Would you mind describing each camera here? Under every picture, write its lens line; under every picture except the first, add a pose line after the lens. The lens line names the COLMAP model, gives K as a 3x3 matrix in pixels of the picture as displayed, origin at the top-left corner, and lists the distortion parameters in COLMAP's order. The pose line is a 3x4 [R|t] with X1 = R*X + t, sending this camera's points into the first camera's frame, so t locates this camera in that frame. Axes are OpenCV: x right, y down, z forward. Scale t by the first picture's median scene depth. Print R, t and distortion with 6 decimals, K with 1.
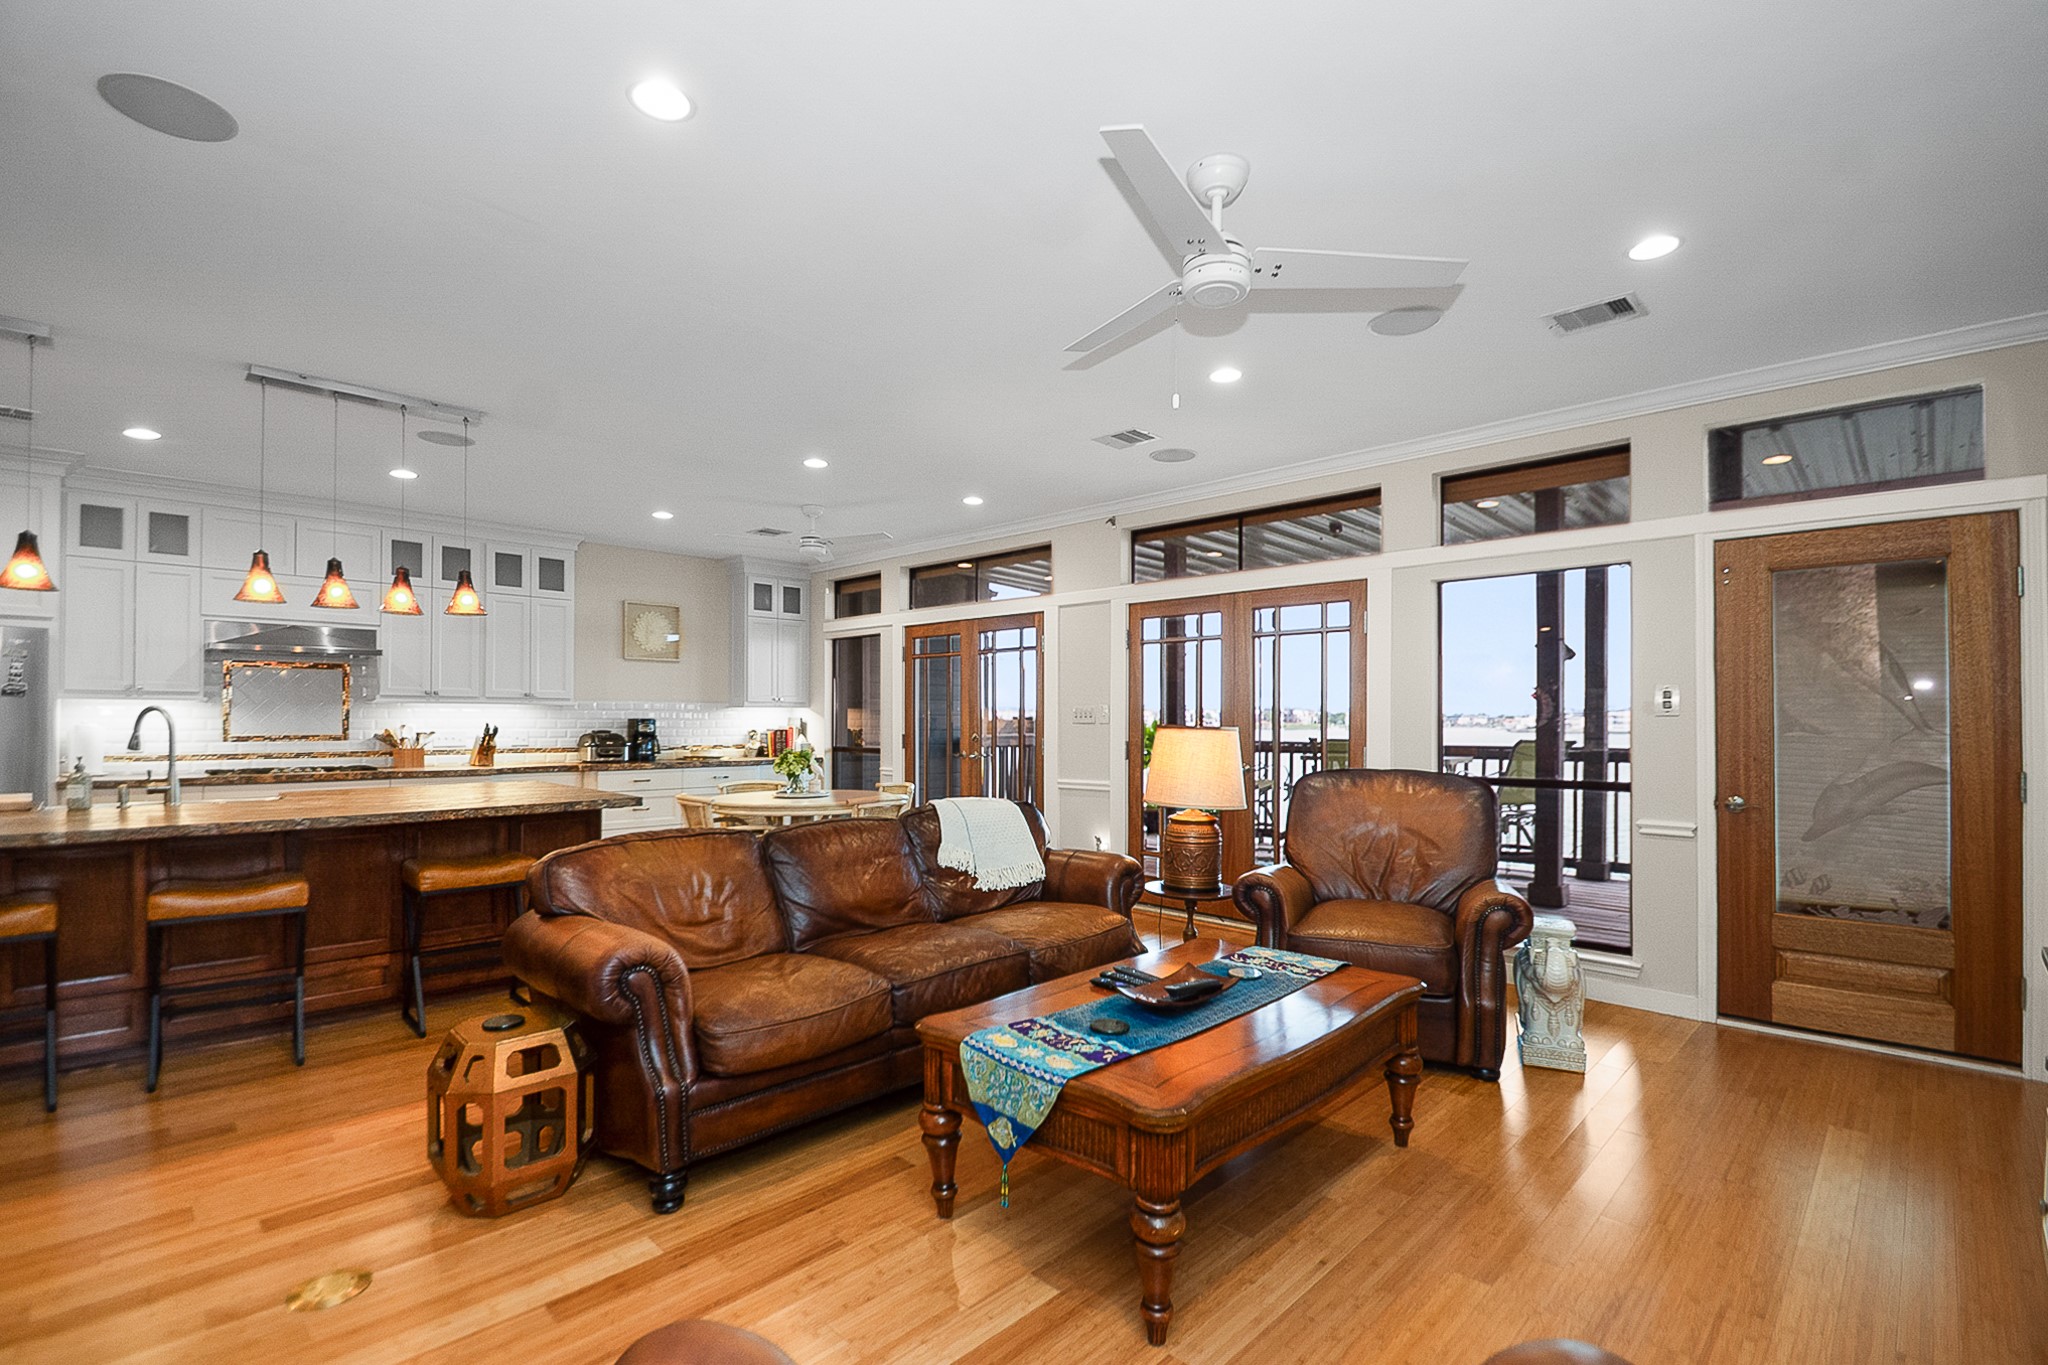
lens RADIAL K [[946.5, 0, 1020.8], [0, 946.5, 704.3], [0, 0, 1]] dist [0.002406, -0.001542]
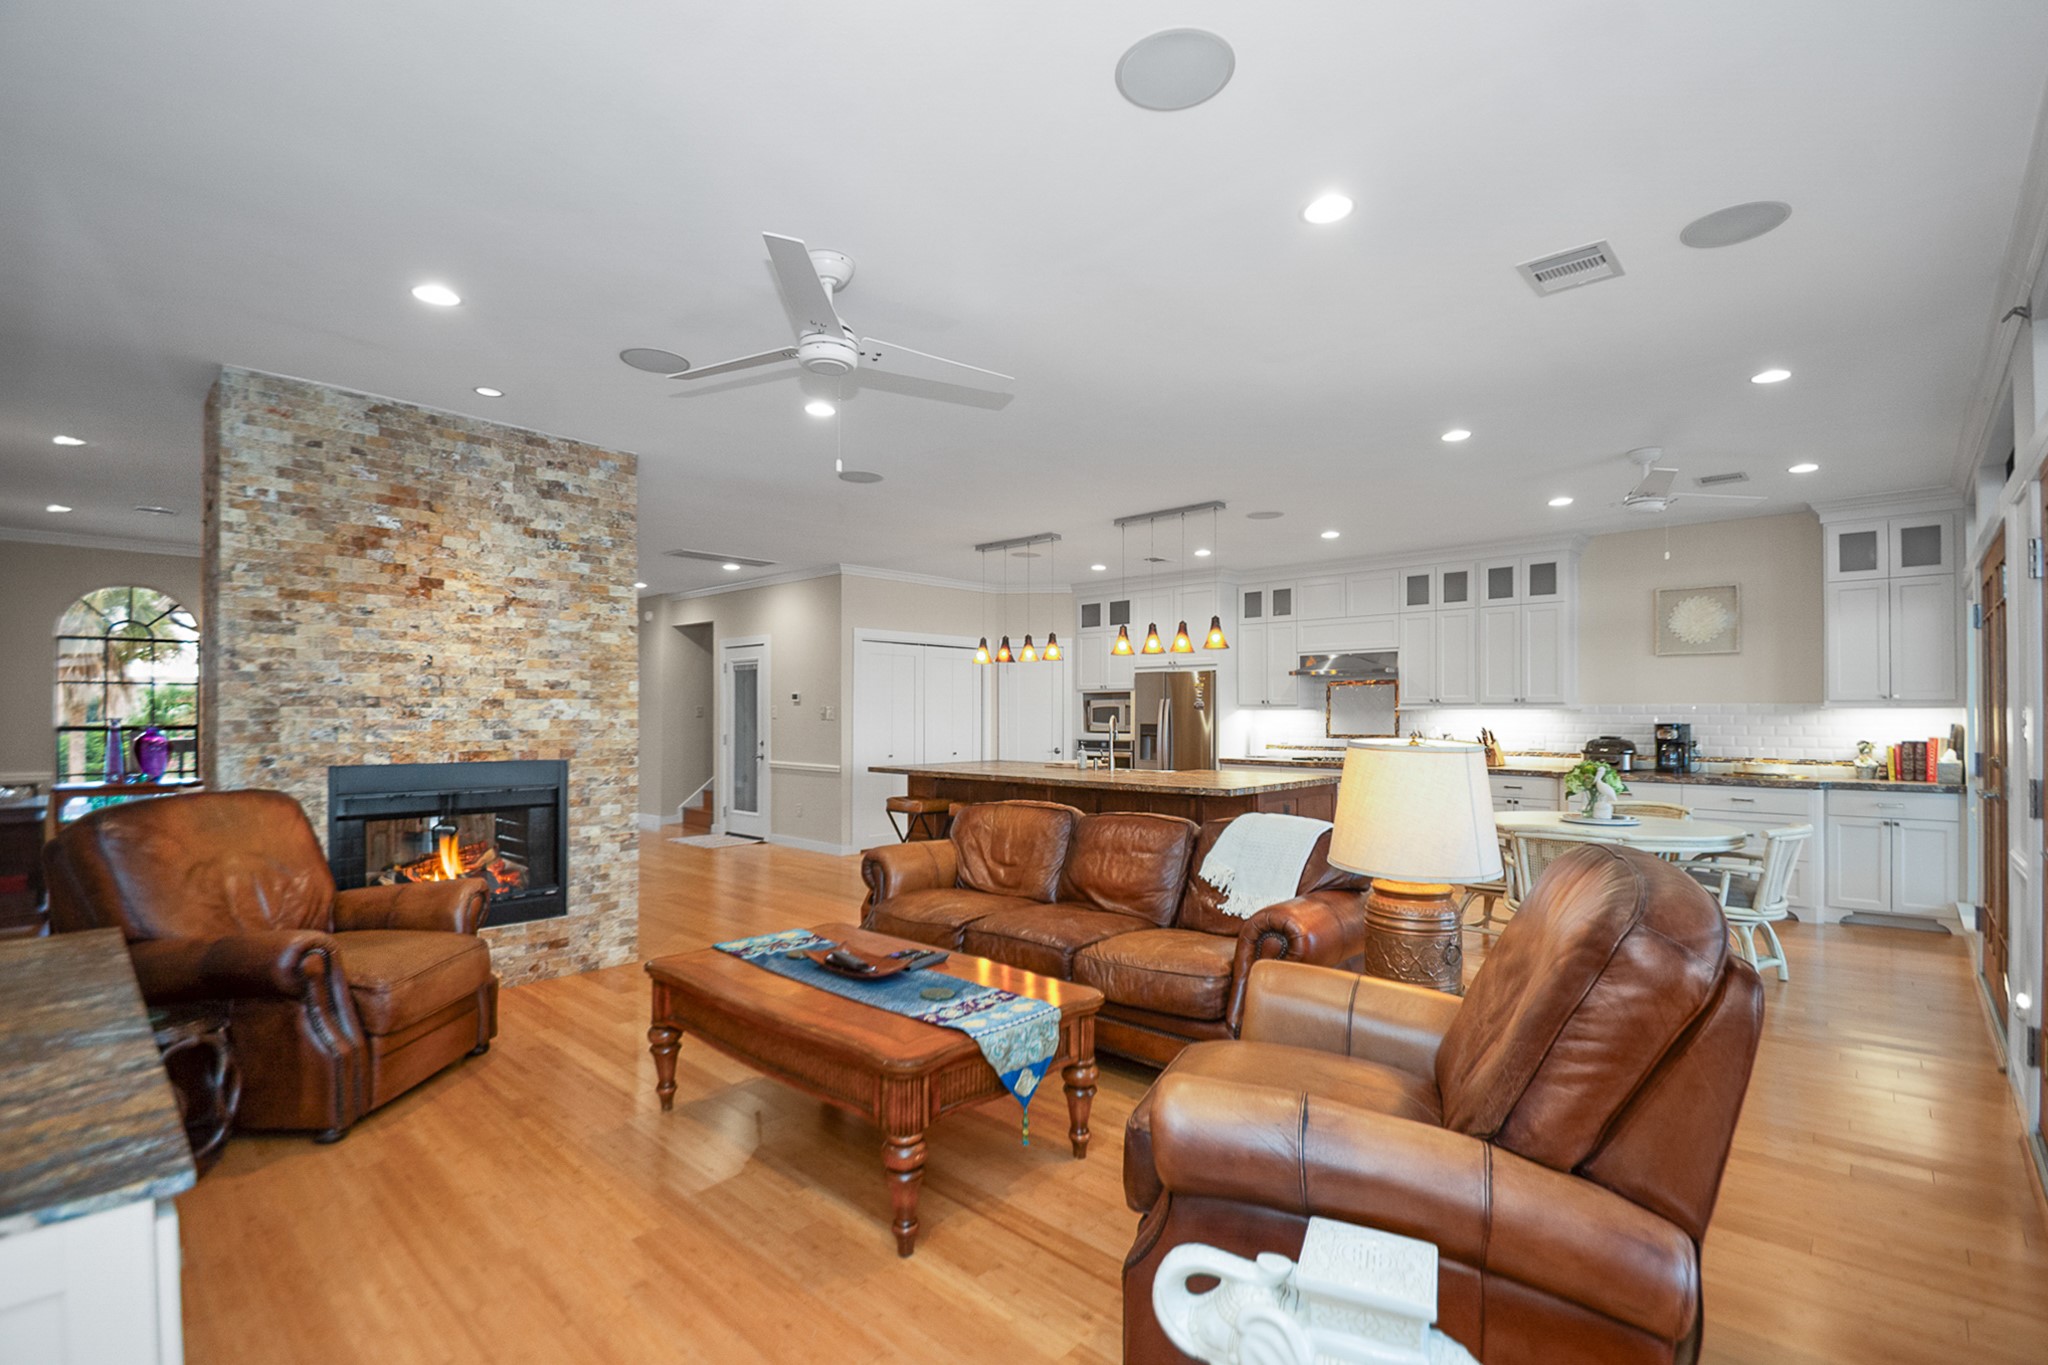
lens RADIAL K [[946.5, 0, 1035.6], [0, 946.5, 713.2], [0, 0, 1]] dist [0.002406, -0.001542]
pose [[0.003371, -0.003103, -0.999990, 0.514425], [0.014113, 0.999896, -0.003055, -0.000104], [0.999895, -0.014103, 0.003414, 0.469340]]
